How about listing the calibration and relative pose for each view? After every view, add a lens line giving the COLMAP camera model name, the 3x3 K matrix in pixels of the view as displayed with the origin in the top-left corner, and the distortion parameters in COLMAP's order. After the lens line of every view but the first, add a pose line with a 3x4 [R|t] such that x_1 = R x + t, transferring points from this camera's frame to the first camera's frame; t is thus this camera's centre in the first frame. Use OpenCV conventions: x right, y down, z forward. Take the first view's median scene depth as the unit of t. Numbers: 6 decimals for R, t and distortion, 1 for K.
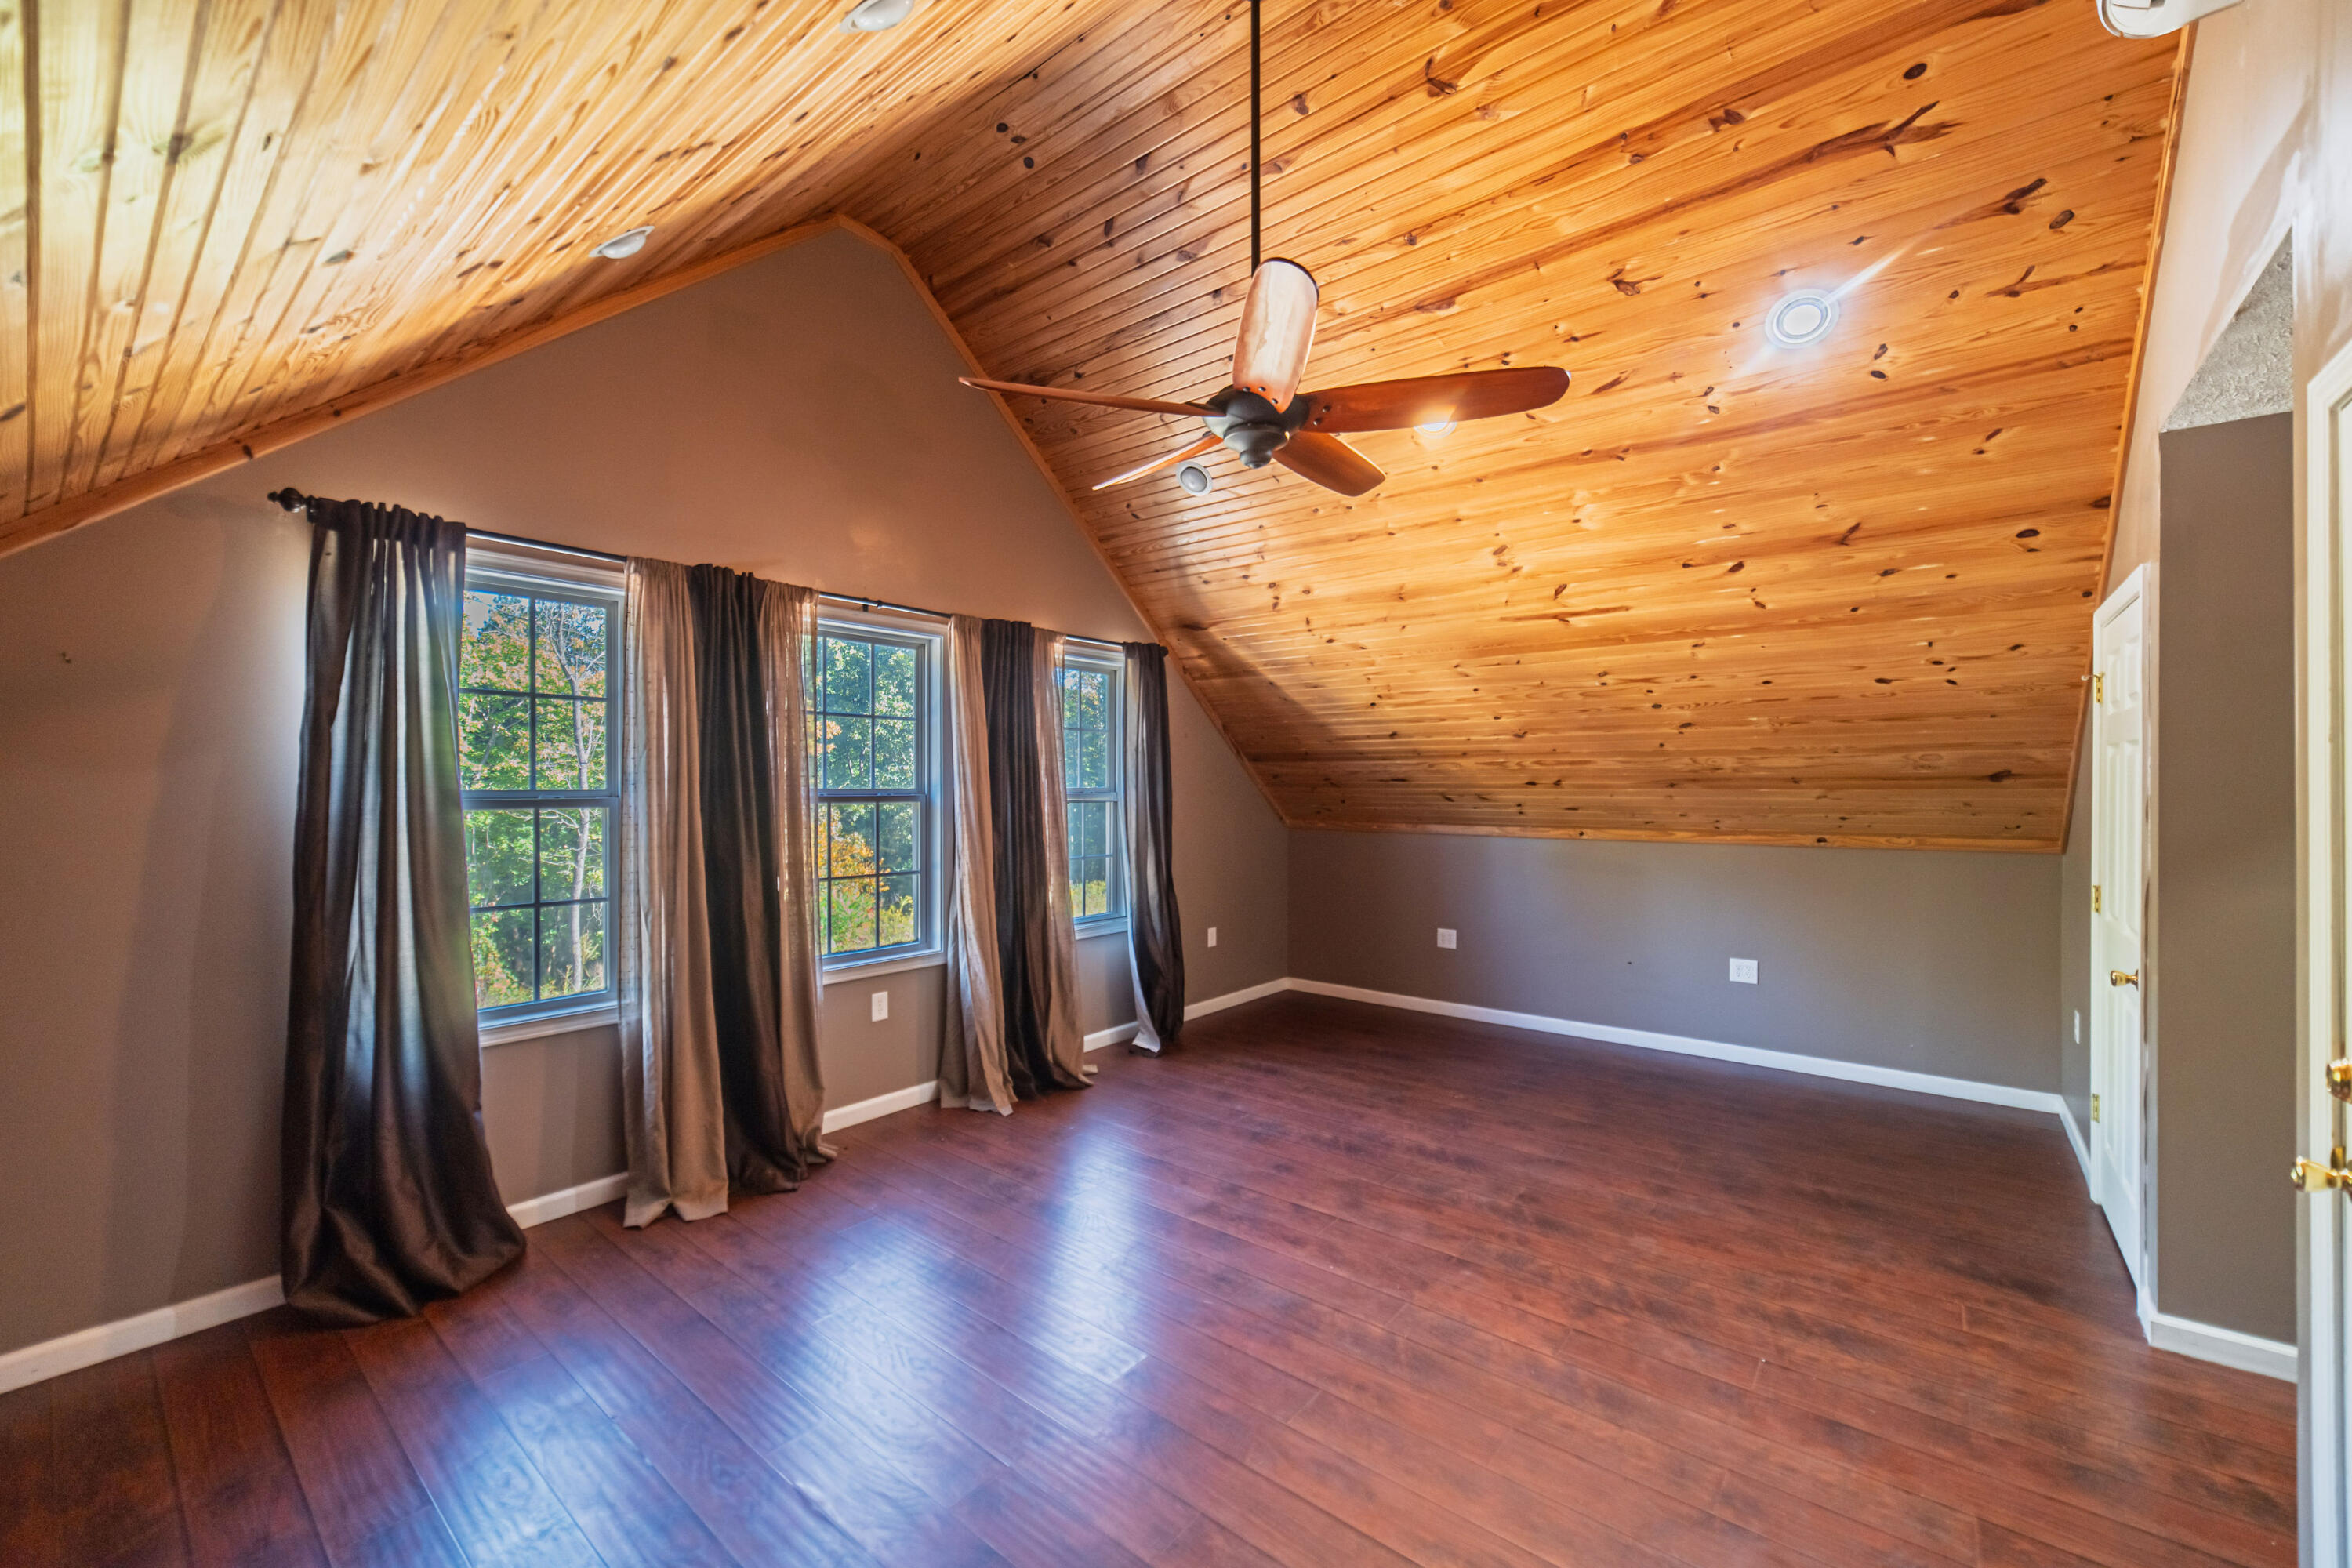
lens RADIAL K [[915.5, 0, 1141.5], [0, 915.5, 795.7], [0, 0, 1]] dist [-0.000105, -0.000145]
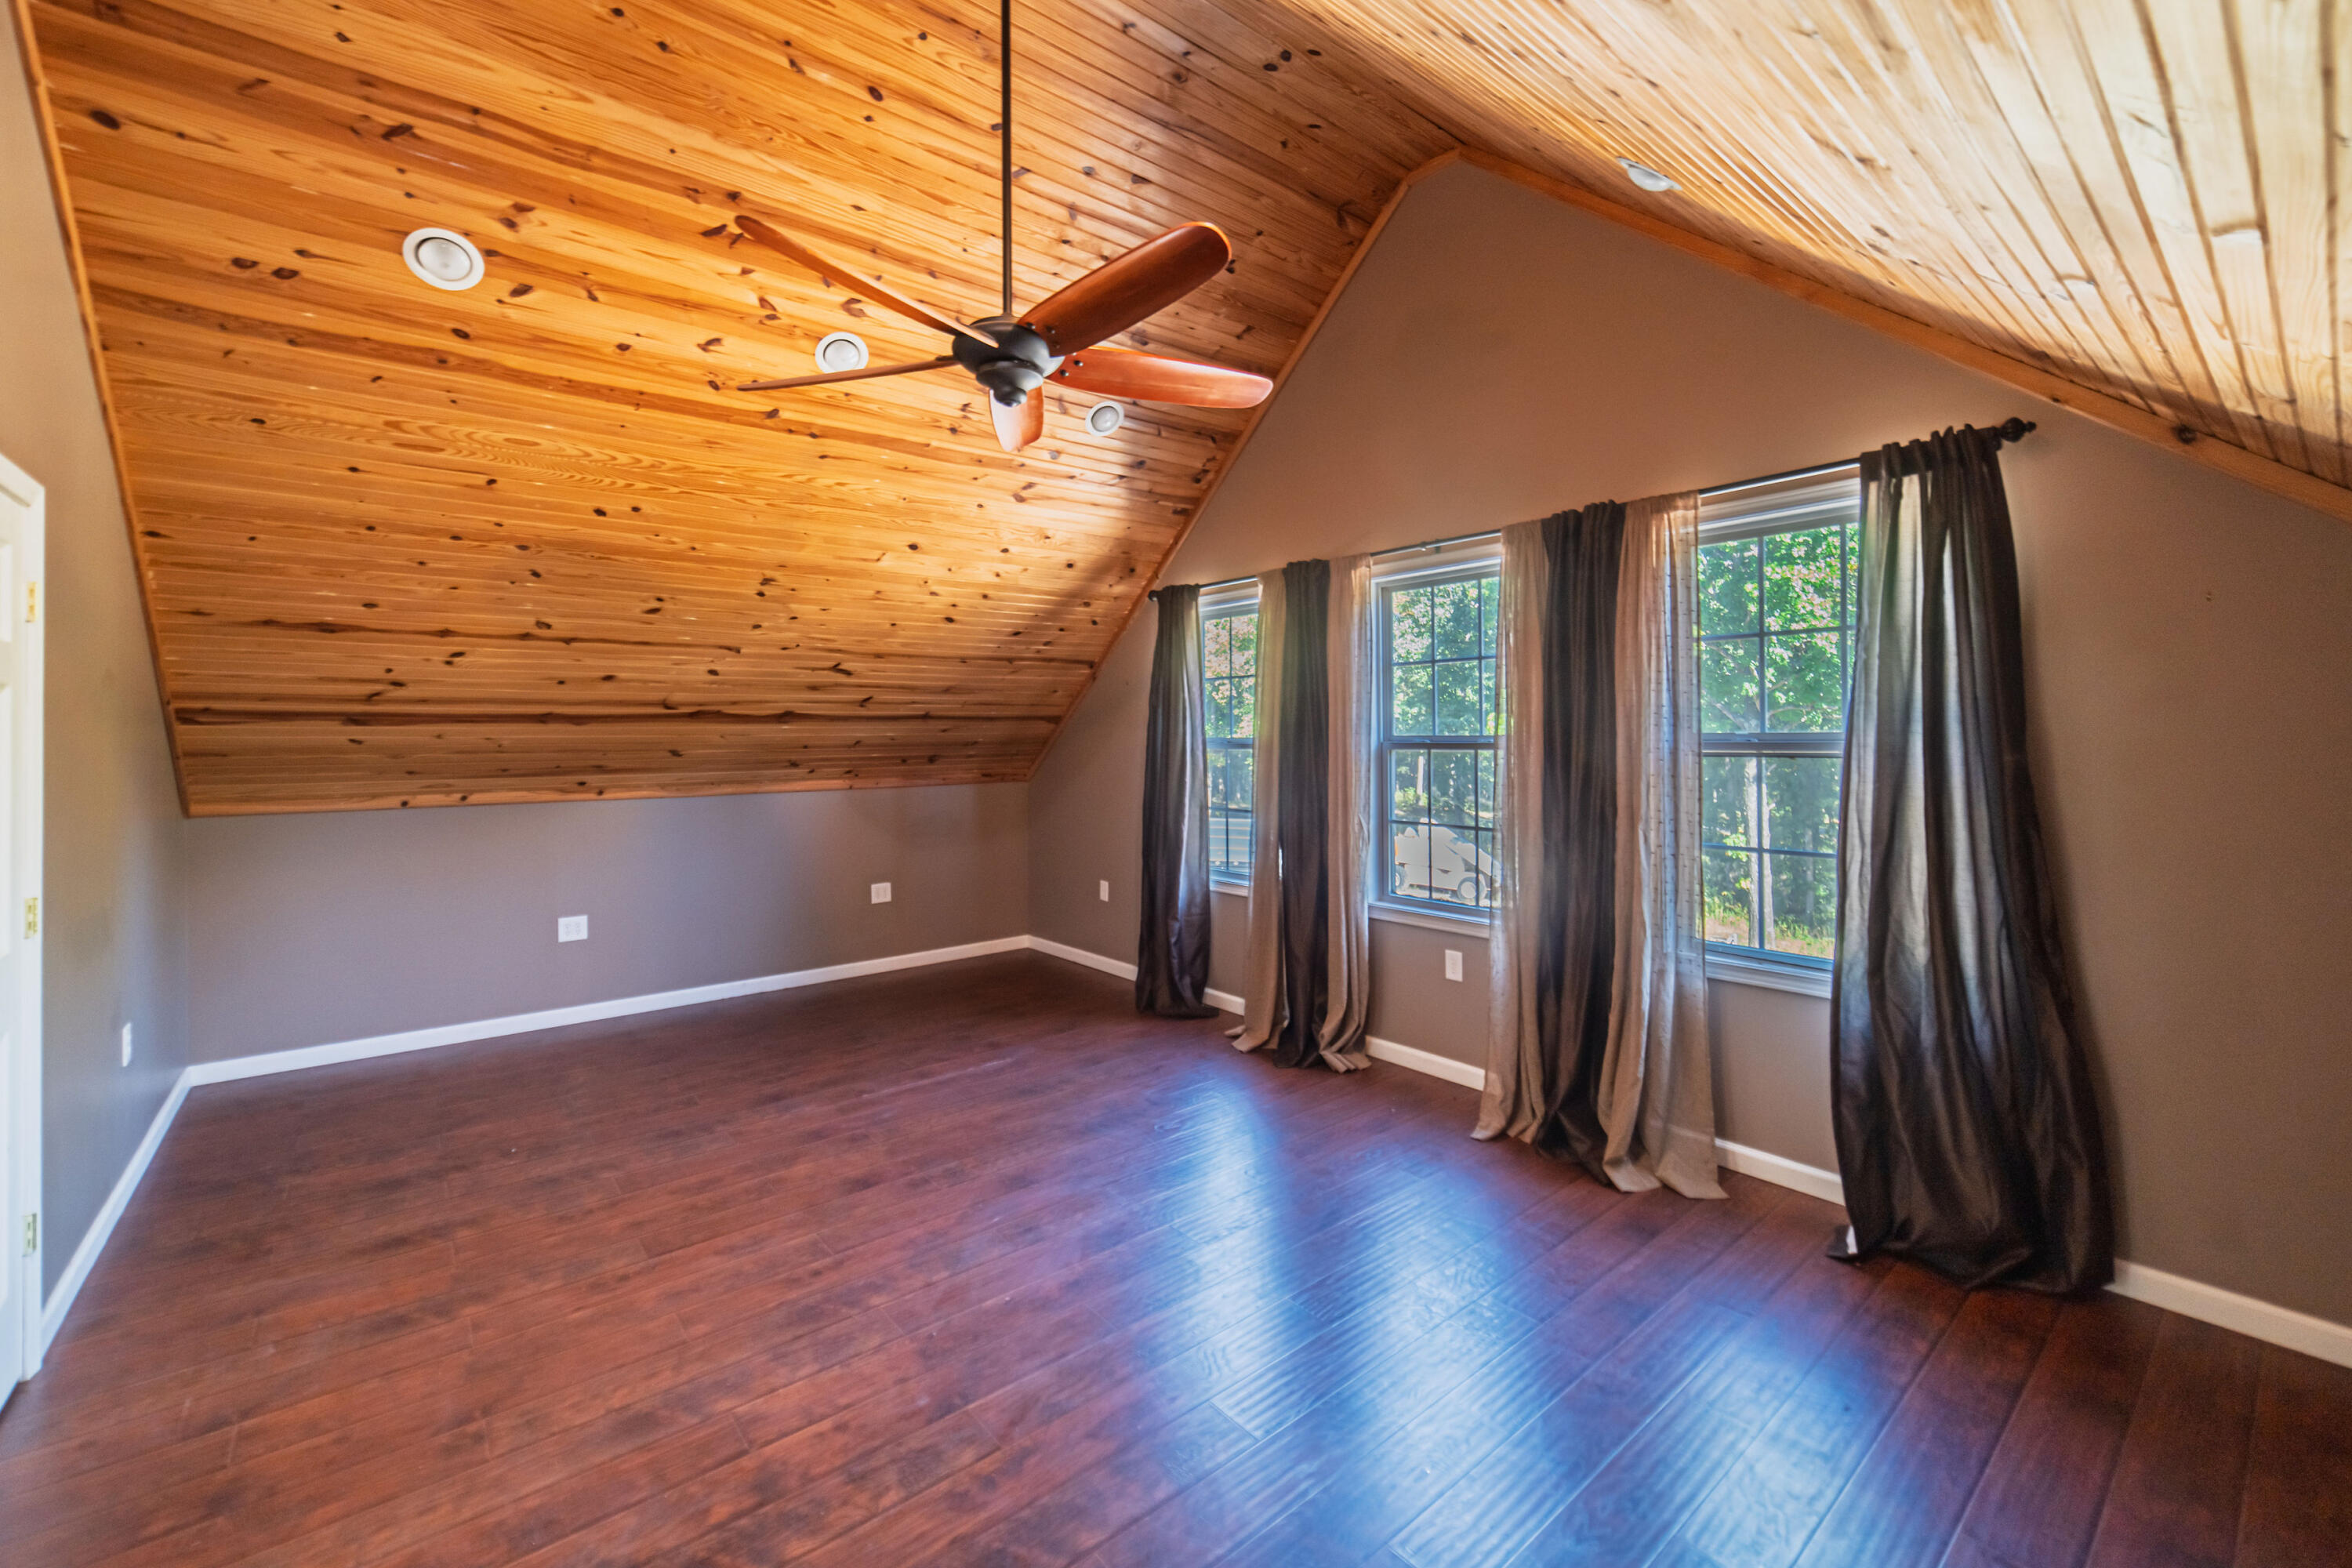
lens RADIAL K [[980.5, 0, 1248.3], [0, 980.5, 737.9], [0, 0, 1]] dist [0.002686, 0.000345]
pose [[-0.139974, 0.004686, -0.990144, 0.784677], [-0.002113, 0.999985, 0.005031, -0.010326], [0.990153, 0.002796, -0.139962, 0.979726]]
